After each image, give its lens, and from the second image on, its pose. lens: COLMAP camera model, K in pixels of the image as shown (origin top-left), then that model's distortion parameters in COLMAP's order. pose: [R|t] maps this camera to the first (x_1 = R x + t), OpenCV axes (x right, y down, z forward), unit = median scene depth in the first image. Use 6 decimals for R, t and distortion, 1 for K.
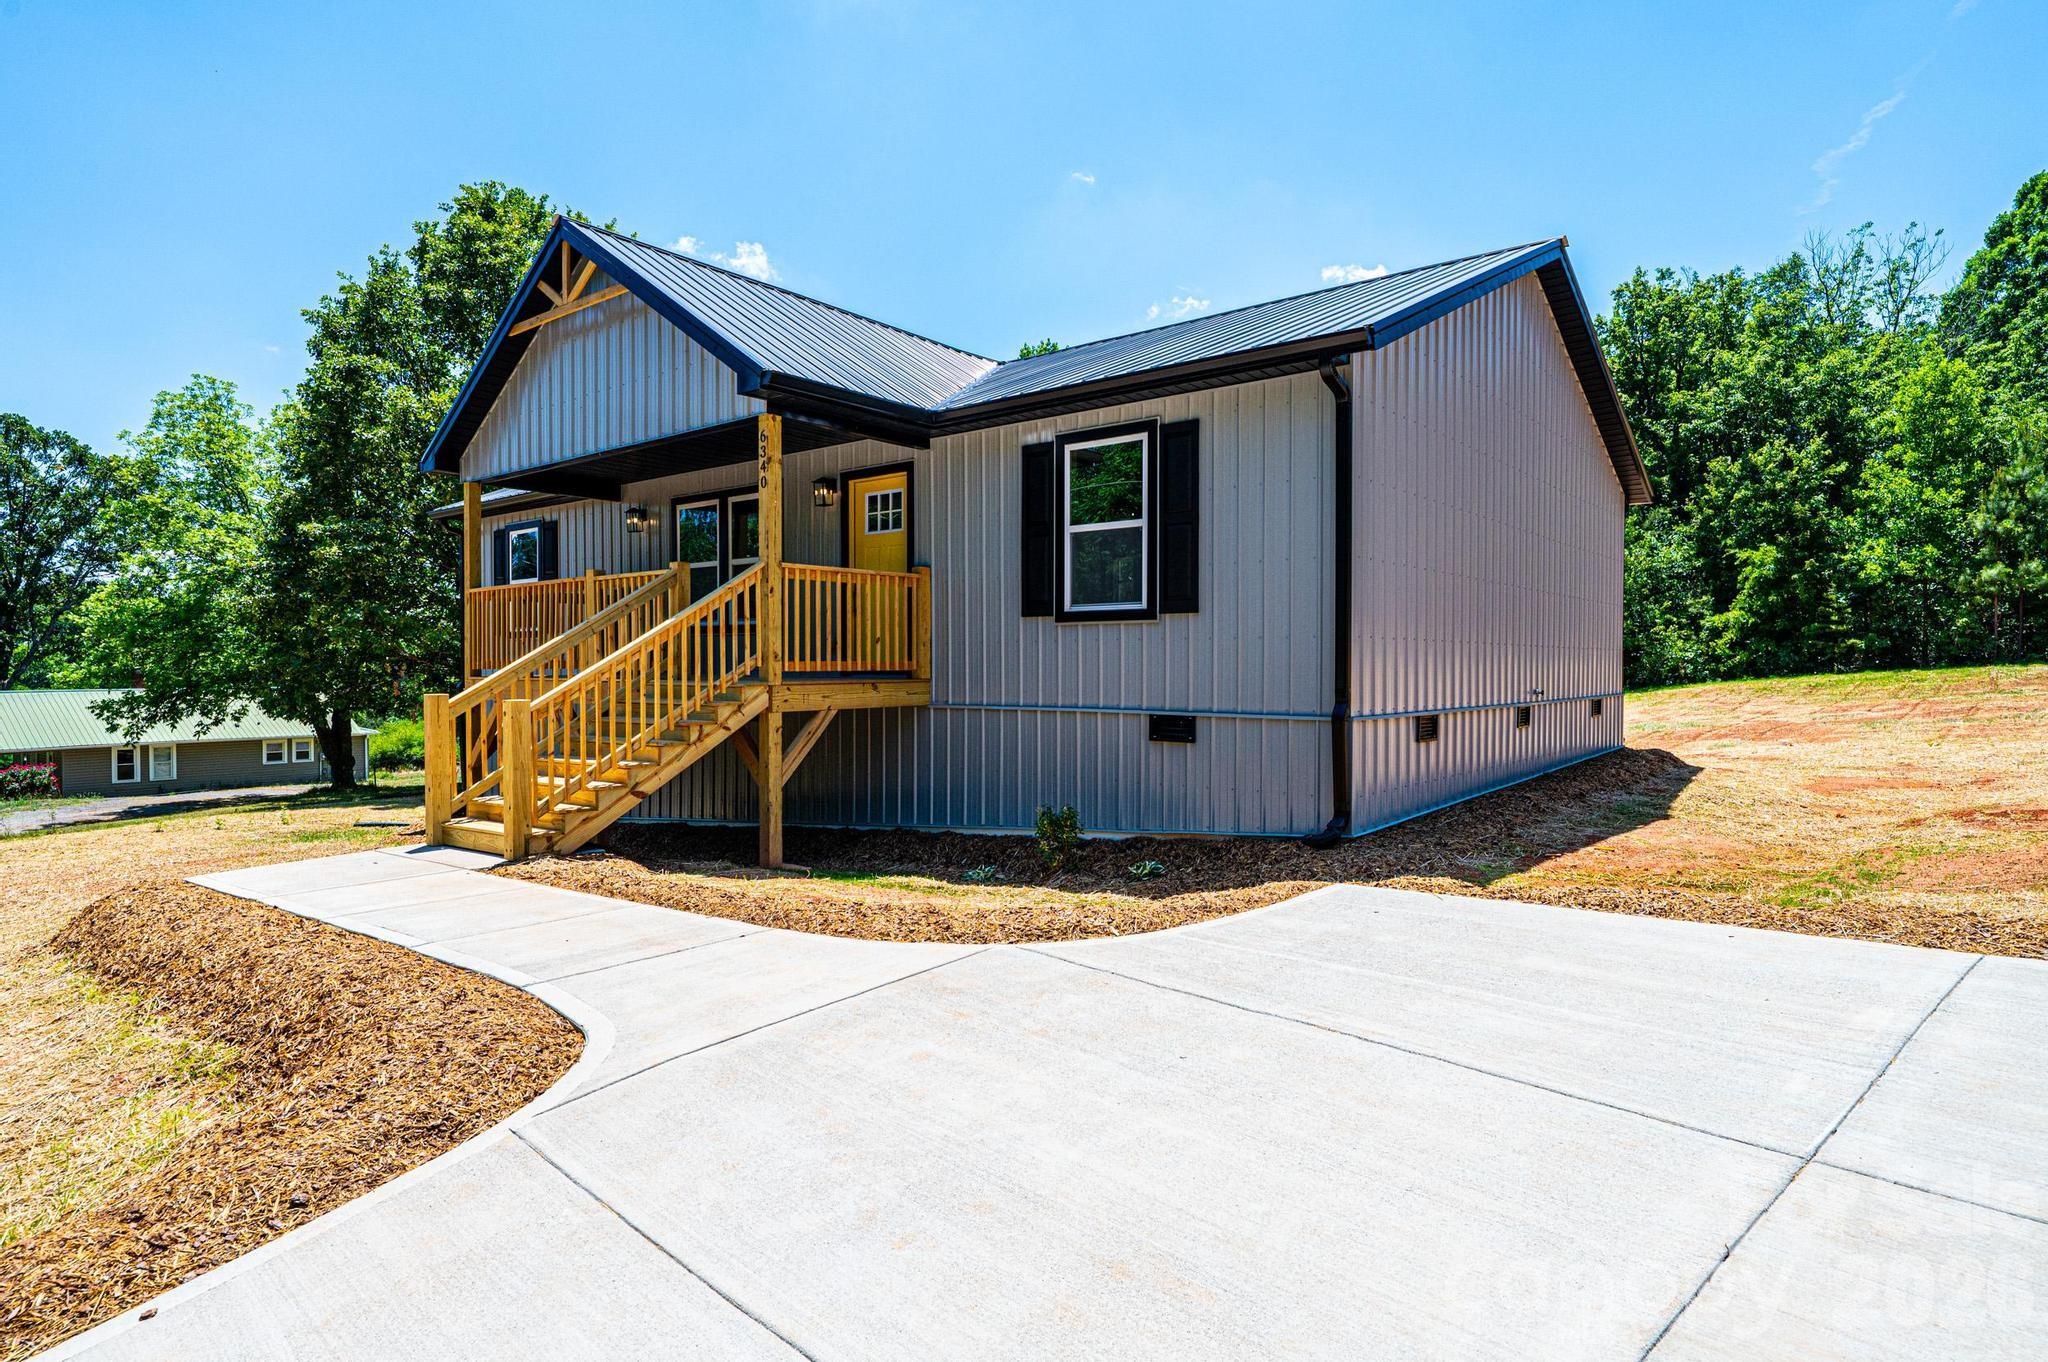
lens RADIAL K [[1114.8, 0, 1024.0], [0, 1114.8, 681.0], [0, 0, 1]] dist [-0.004712, -0.000663]
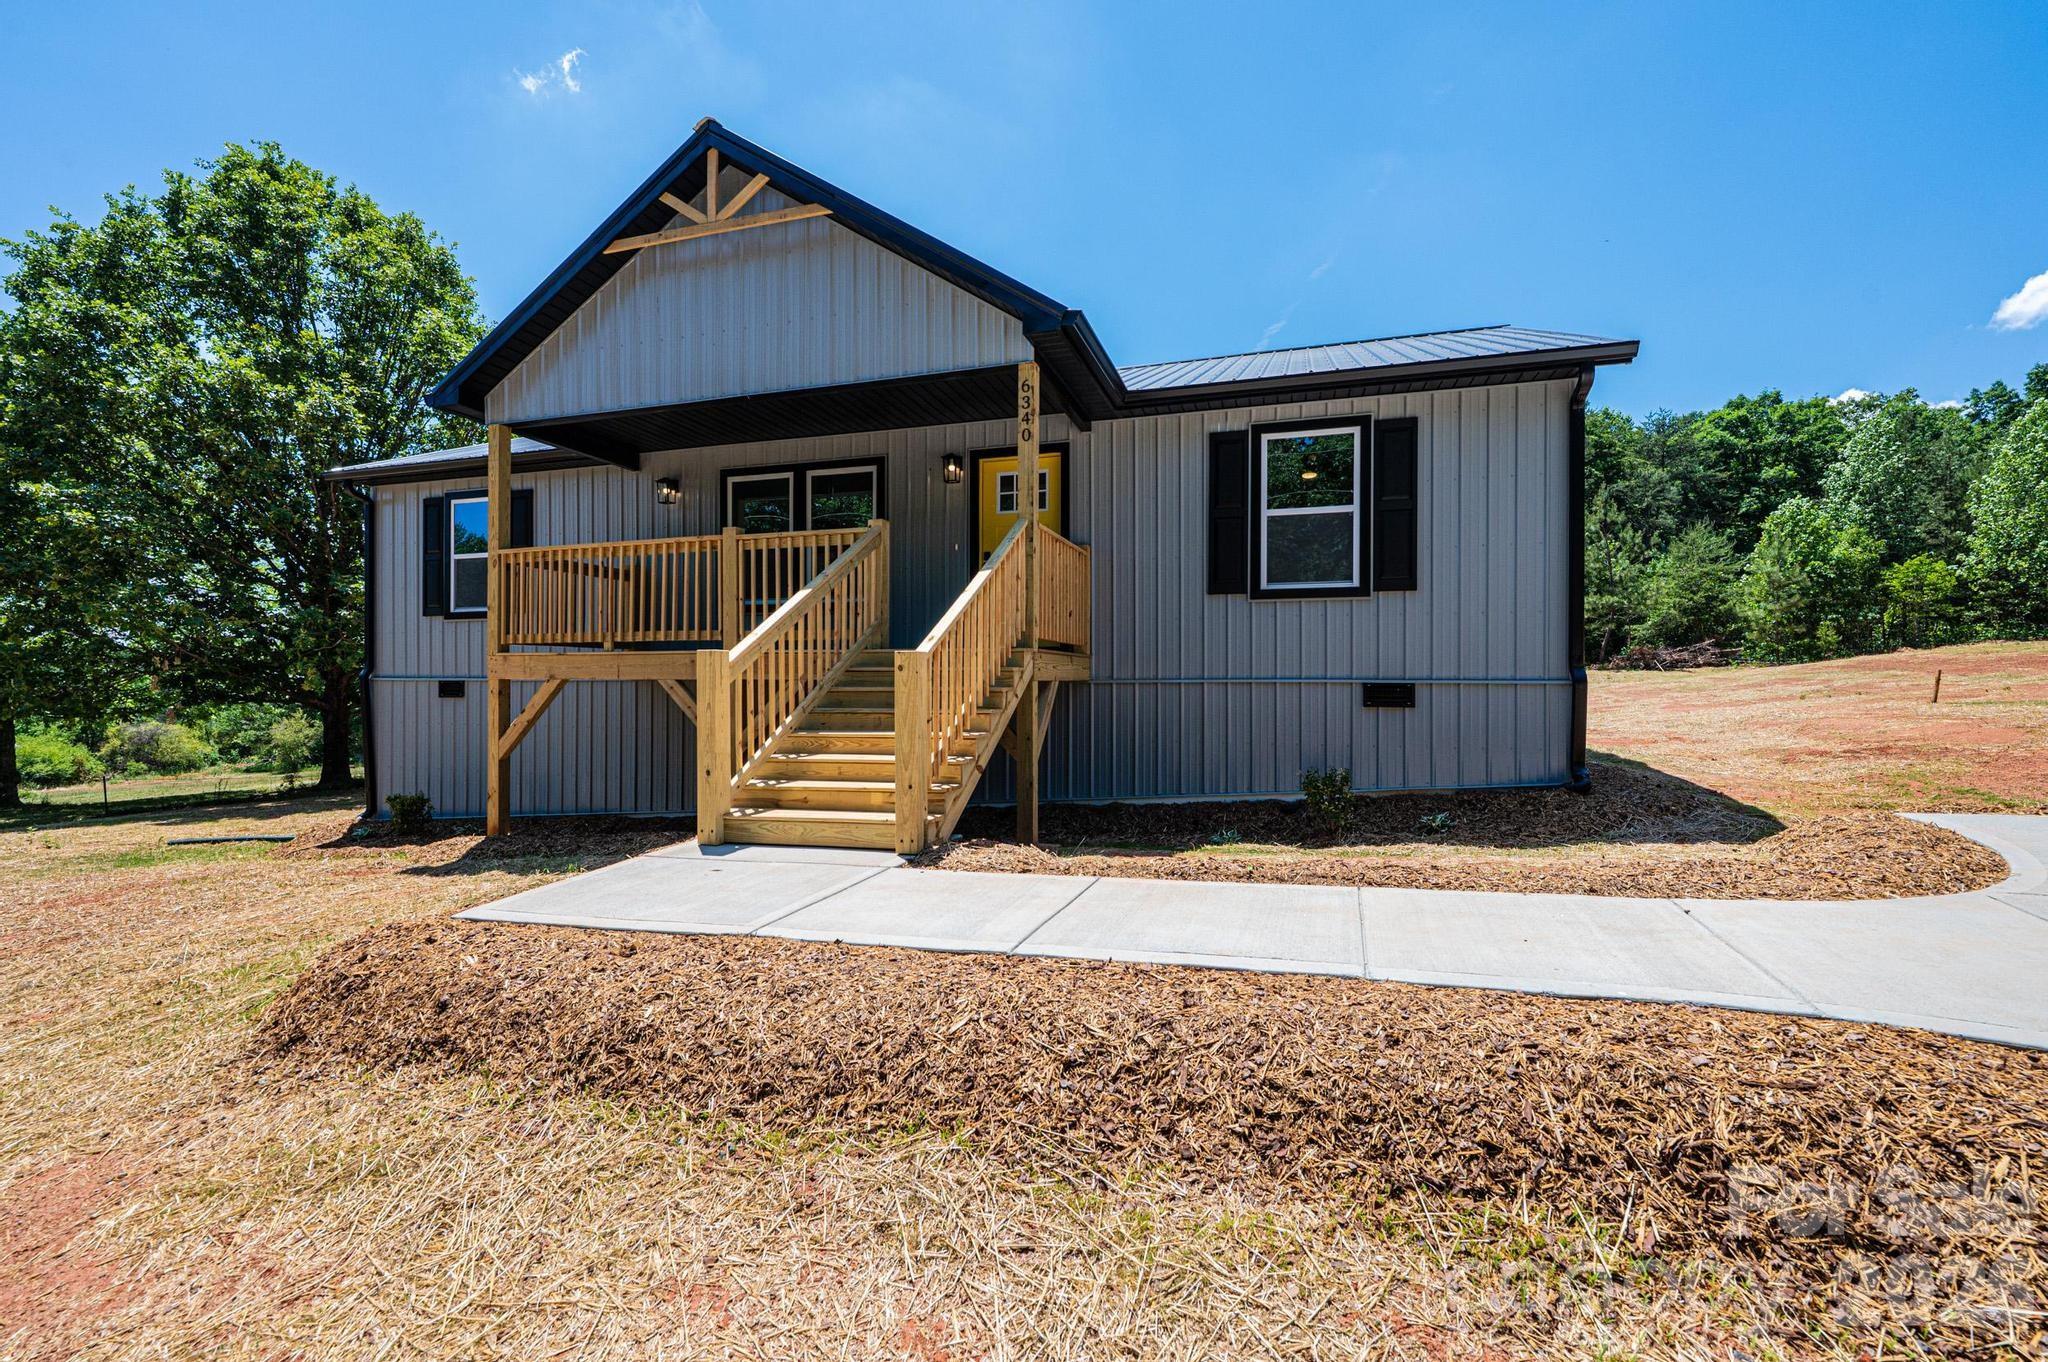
lens RADIAL K [[868.5, 0, 1024.0], [0, 868.5, 681.0], [0, 0, 1]] dist [-0.001382, -0.000337]
pose [[0.929579, 0.003968, 0.368602, -0.466908], [0.002208, 0.999864, -0.016330, 0.037550], [-0.368617, 0.015994, 0.929444, 0.300661]]
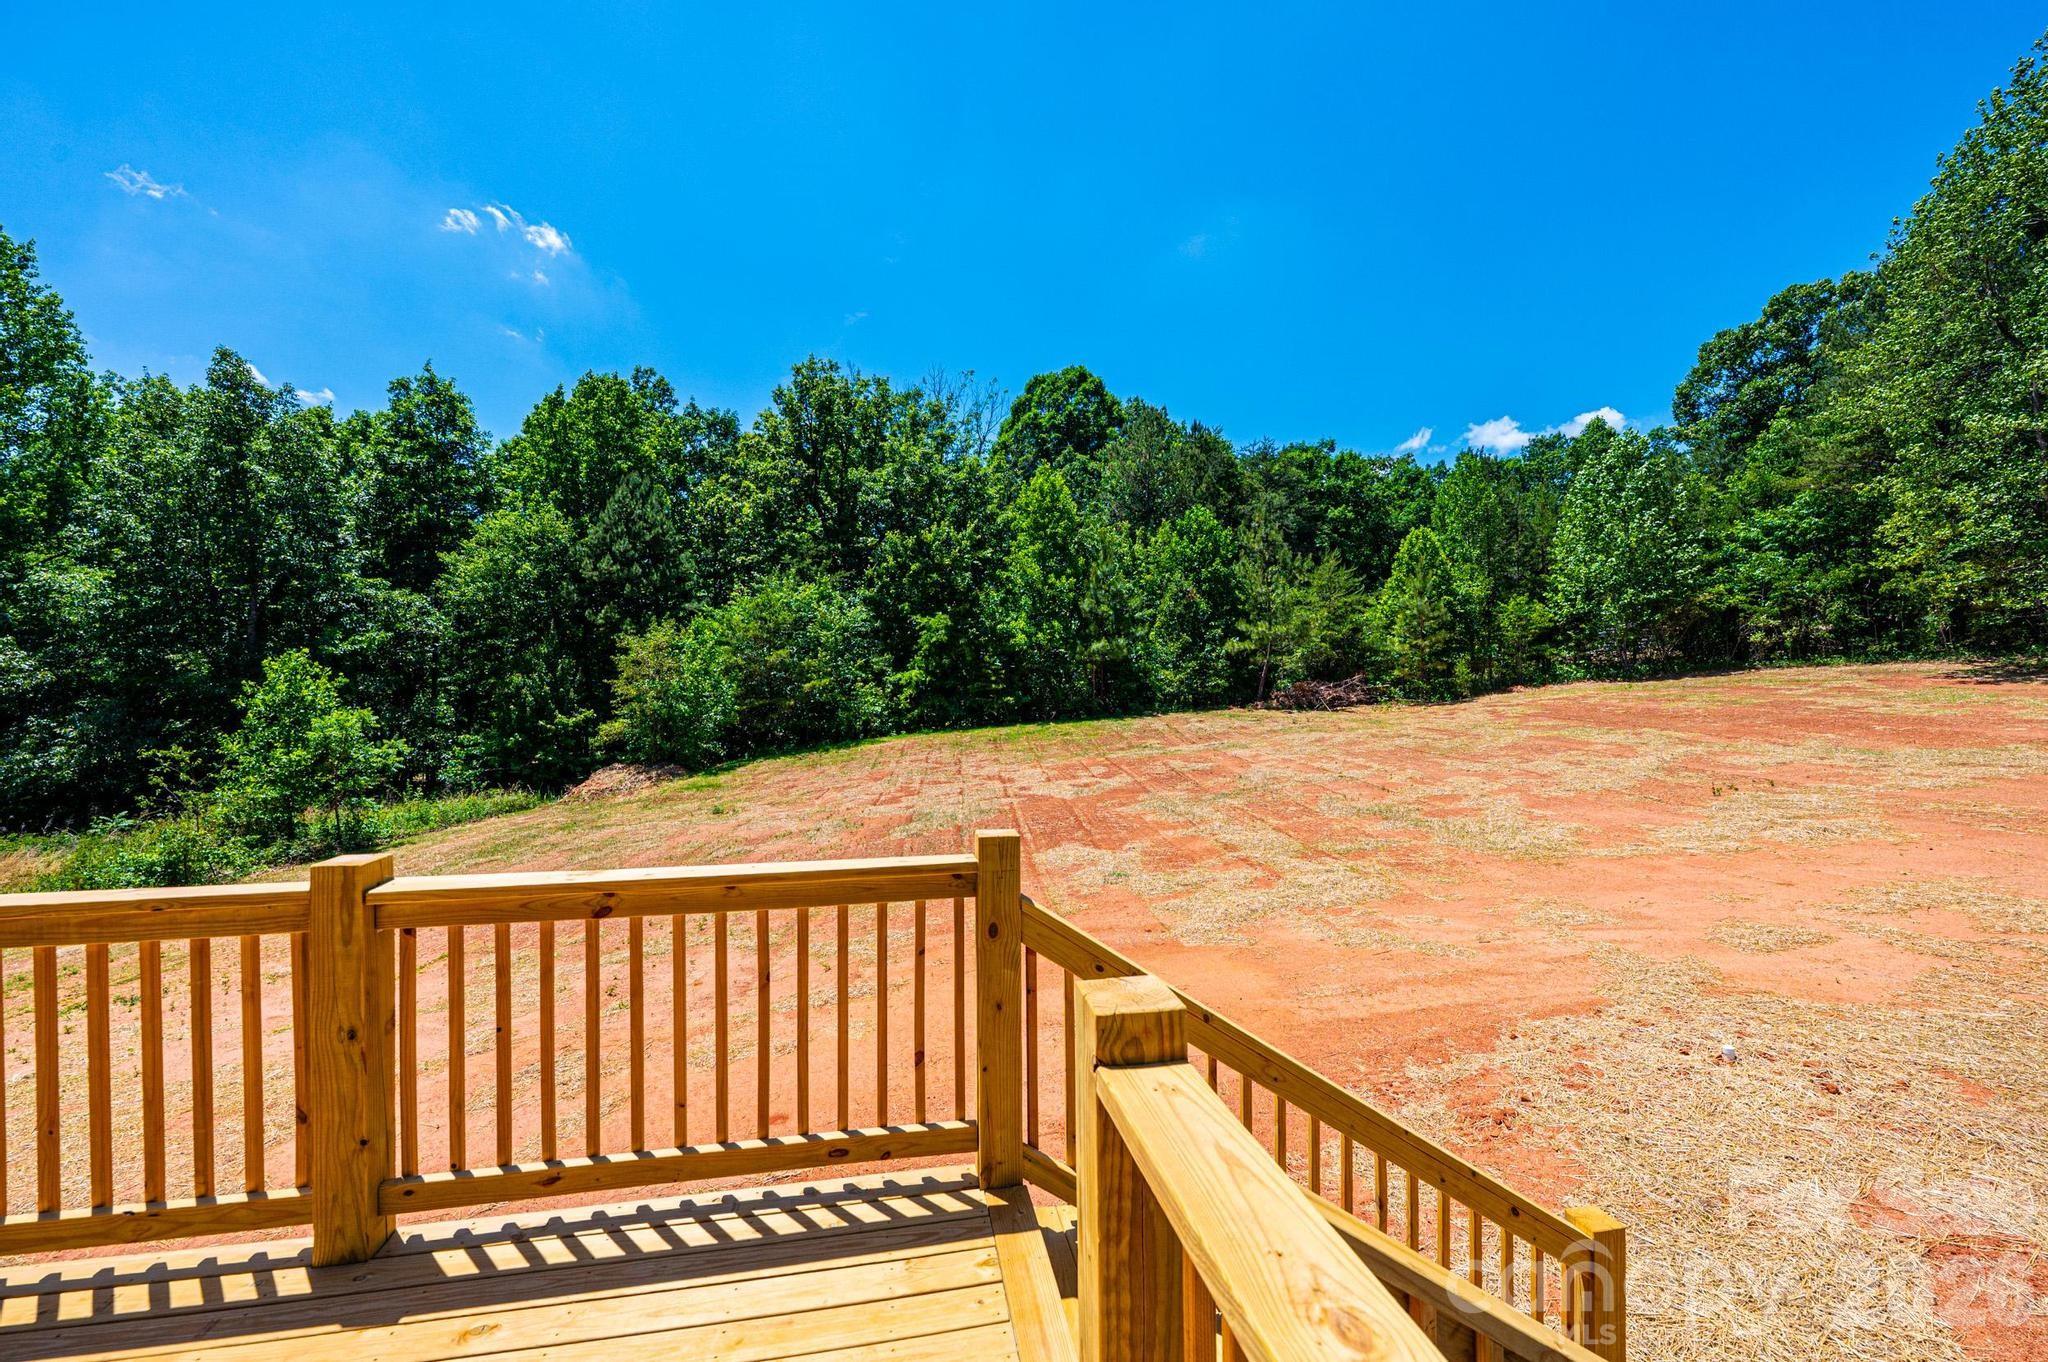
lens RADIAL K [[811.8, 0, 1024.0], [0, 811.8, 681.0], [0, 0, 1]] dist [-0.000494, -0.000288]
pose [[0.650964, 0.002384, 0.759105, 0.439949], [0.015379, 0.999748, -0.016327, -0.168011], [-0.758953, 0.022303, 0.650763, 1.785449]]
